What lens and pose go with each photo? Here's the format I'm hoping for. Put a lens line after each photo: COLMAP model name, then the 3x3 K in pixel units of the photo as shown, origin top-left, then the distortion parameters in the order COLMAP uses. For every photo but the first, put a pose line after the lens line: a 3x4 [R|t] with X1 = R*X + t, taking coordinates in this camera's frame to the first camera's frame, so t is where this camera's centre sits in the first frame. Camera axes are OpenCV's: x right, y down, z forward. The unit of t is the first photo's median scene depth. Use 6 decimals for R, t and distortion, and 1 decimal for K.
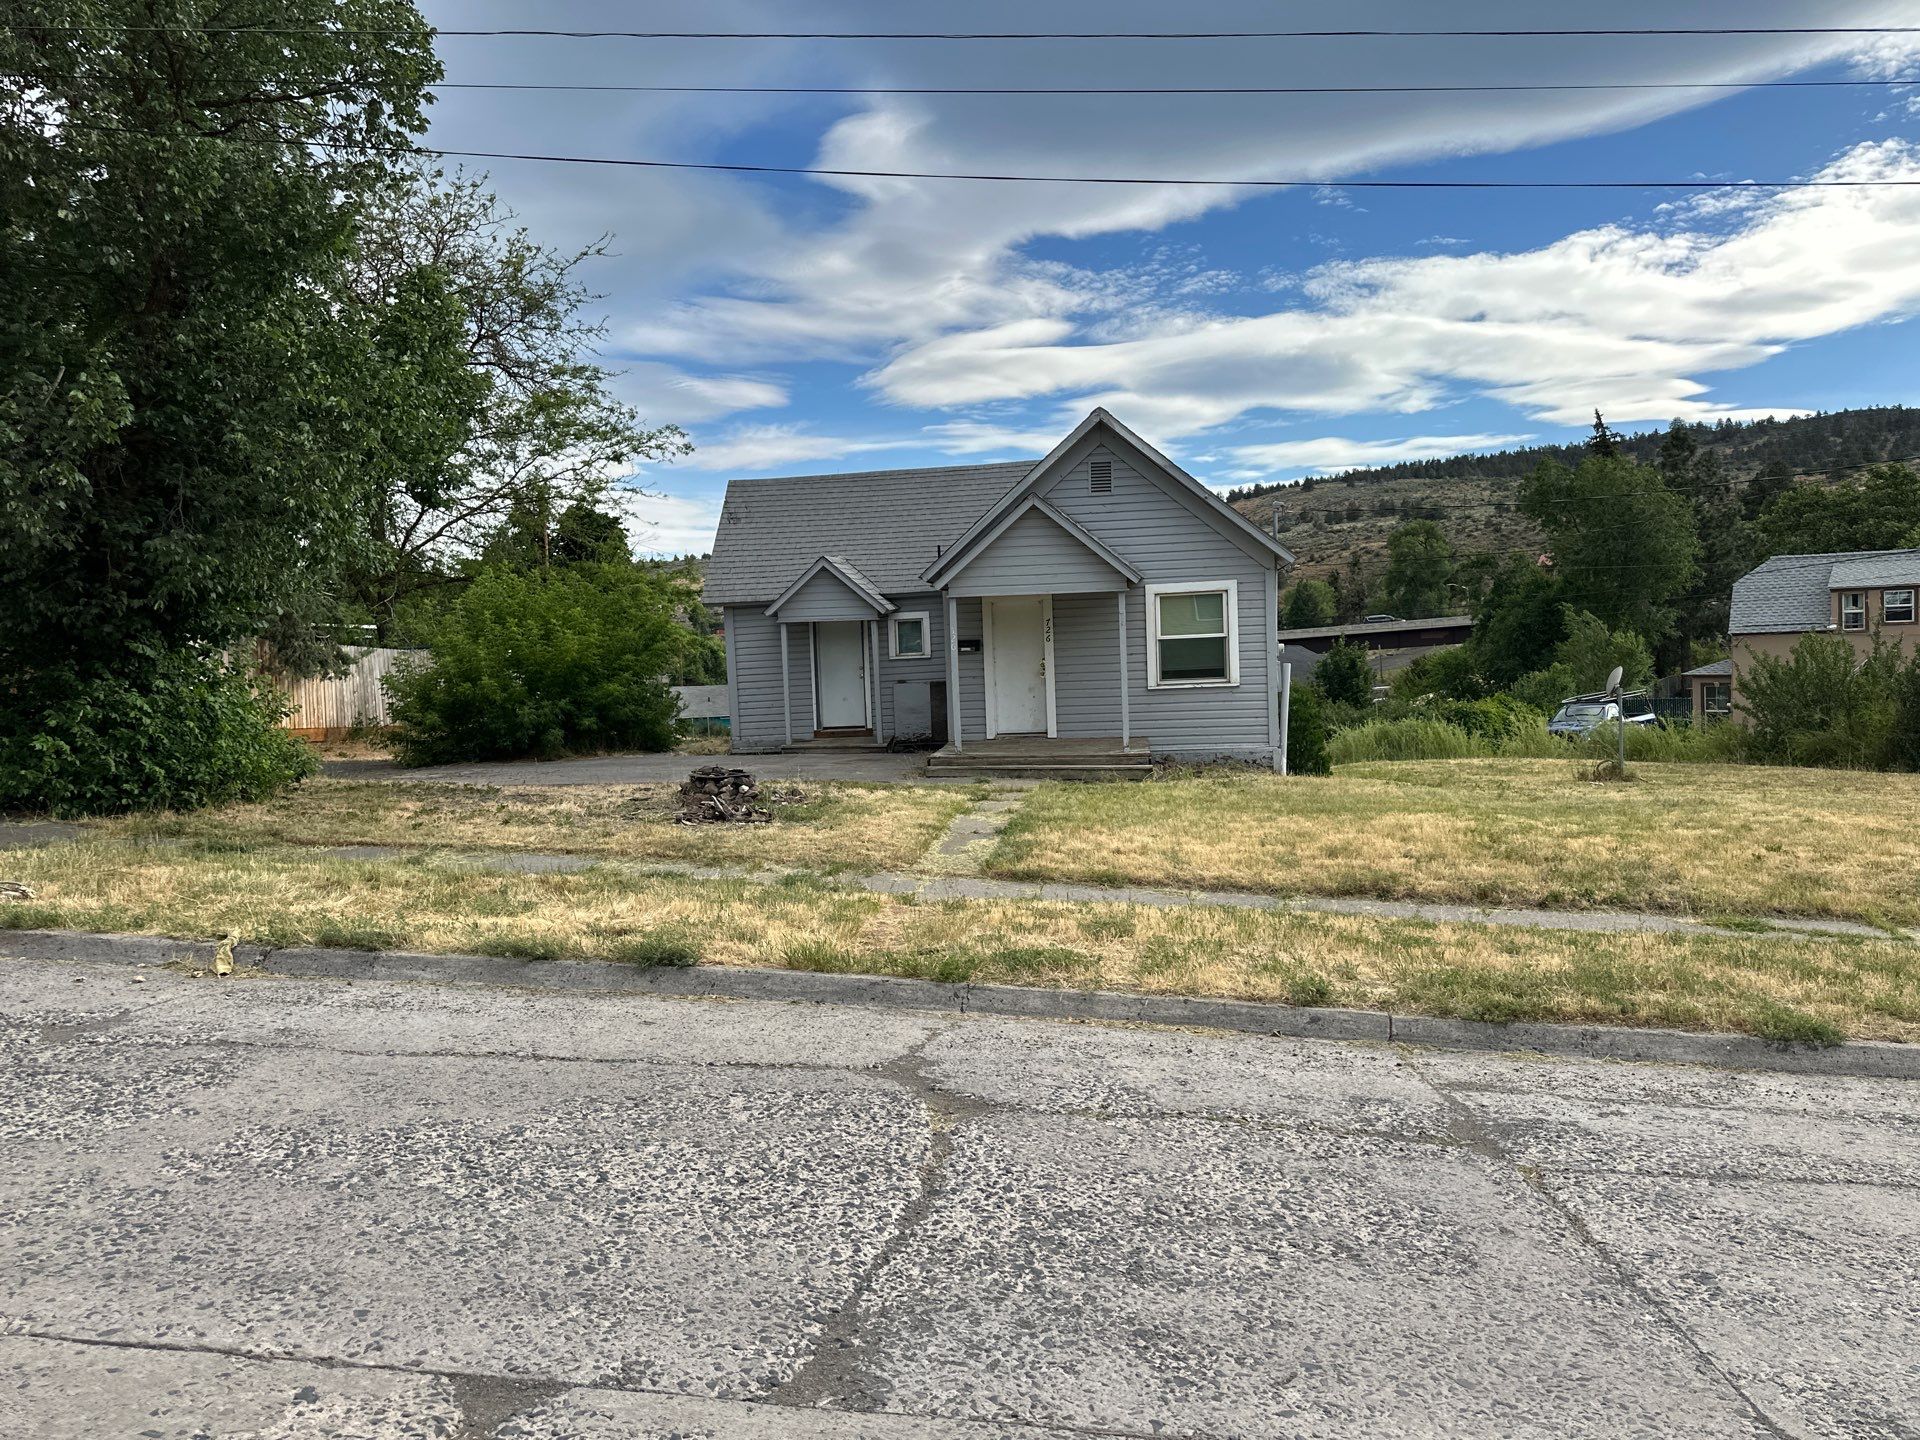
lens RADIAL K [[1458.7, 0, 960.0], [0, 1458.7, 720.0], [0, 0, 1]] dist [0.059776, -0.009184]
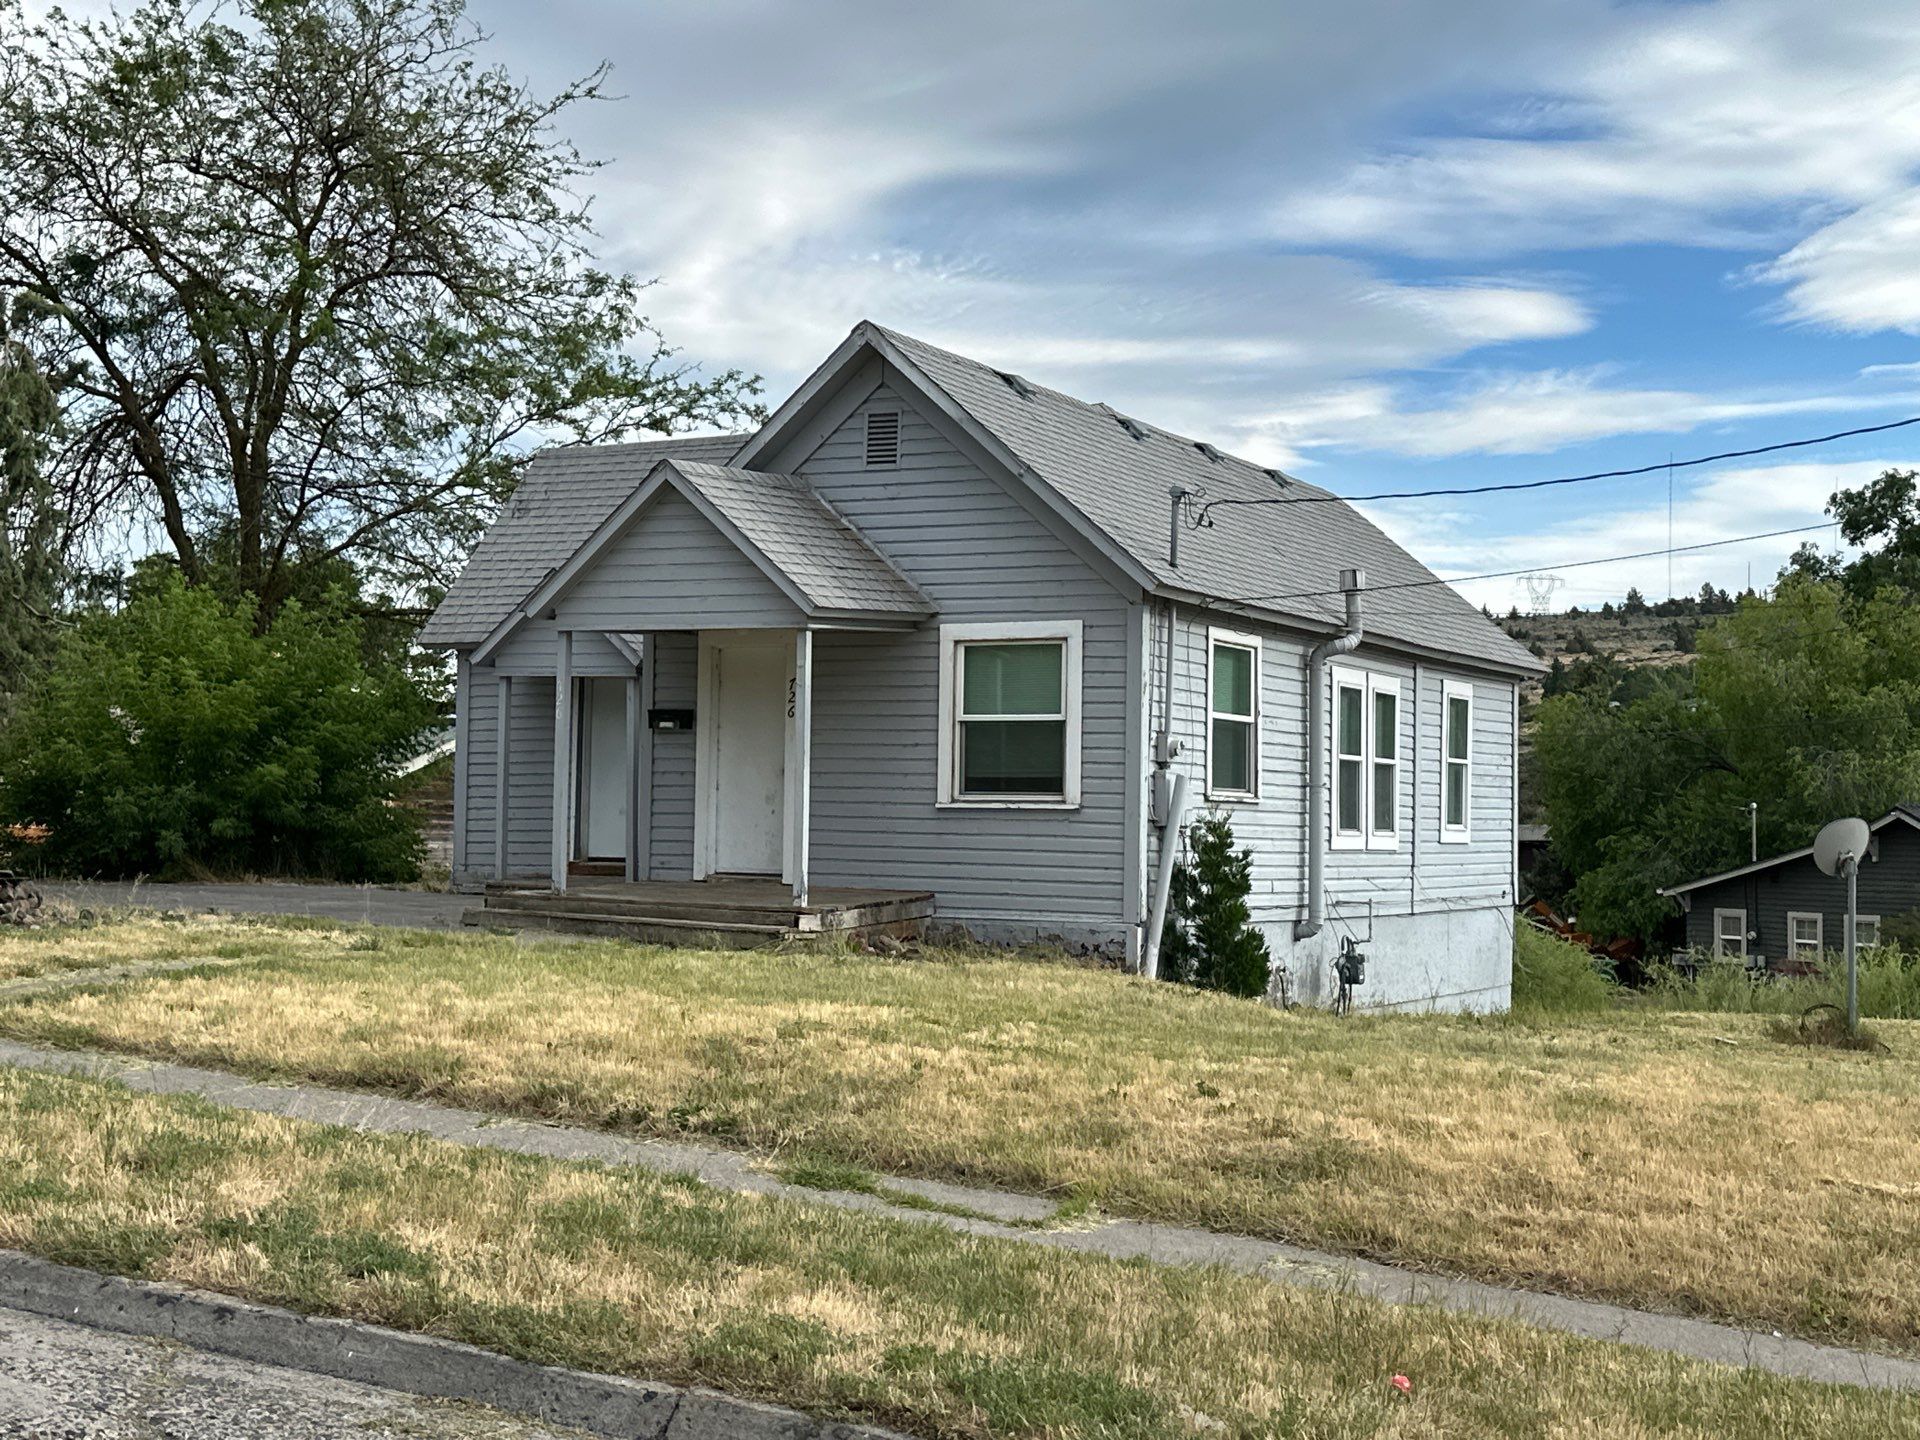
lens RADIAL K [[2874.1, 0, 960.0], [0, 2874.1, 720.0], [0, 0, 1]] dist [0.098112, -0.003993]
pose [[0.904887, 0.036874, -0.424051, 0.586741], [-0.071184, 0.995320, -0.065351, 0.016682], [0.419657, 0.089320, 0.903277, -0.008482]]
